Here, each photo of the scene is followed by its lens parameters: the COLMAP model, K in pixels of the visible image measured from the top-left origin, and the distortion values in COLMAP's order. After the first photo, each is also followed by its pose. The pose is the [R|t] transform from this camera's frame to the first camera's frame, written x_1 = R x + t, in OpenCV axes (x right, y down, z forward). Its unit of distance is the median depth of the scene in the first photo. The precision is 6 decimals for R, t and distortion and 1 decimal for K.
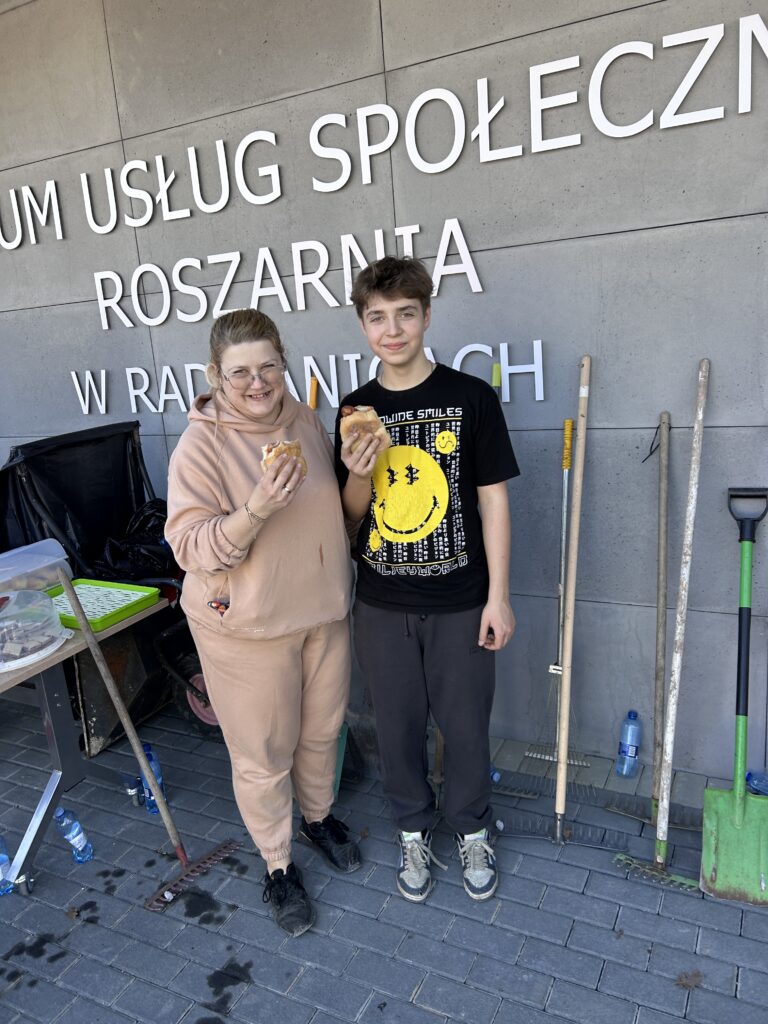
lens RADIAL K [[770.6, 0, 384.0], [0, 770.6, 512.0], [0, 0, 1]] dist [0.008434, 0.001519]
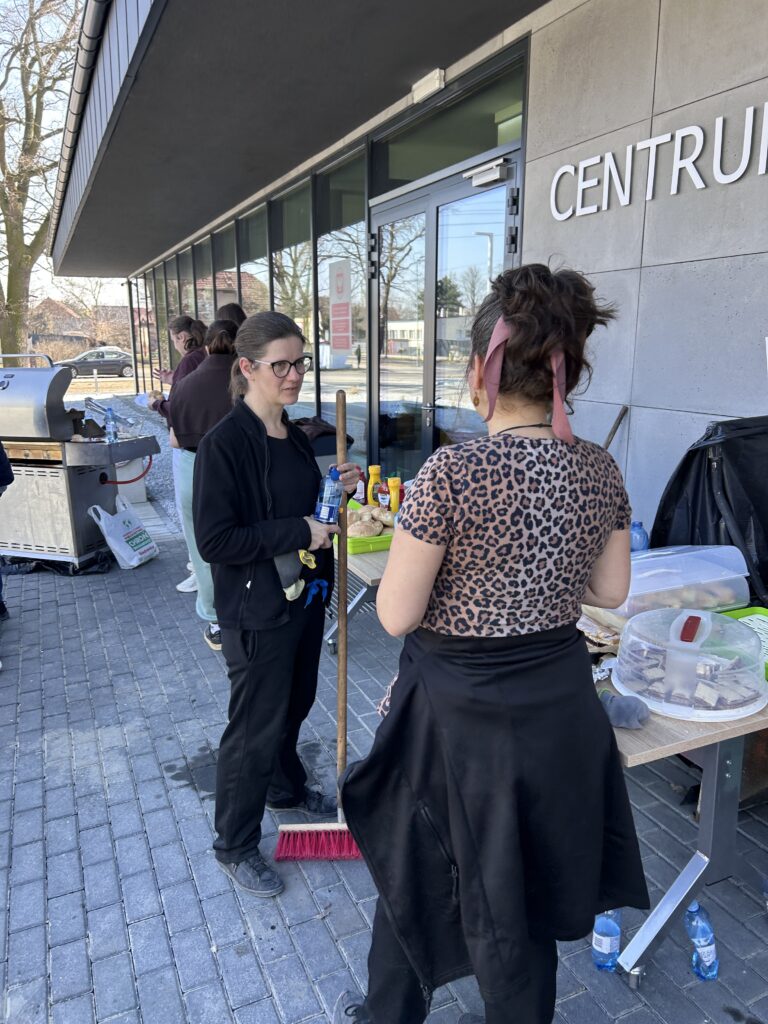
lens RADIAL K [[765.4, 0, 384.0], [0, 765.4, 512.0], [0, 0, 1]] dist [-0.003188, -0.001922]
pose [[0.780997, 0.208009, -0.588877, -0.263879], [-0.193232, 0.977120, 0.088874, 0.000608], [0.593890, 0.044380, 0.803321, 0.176179]]
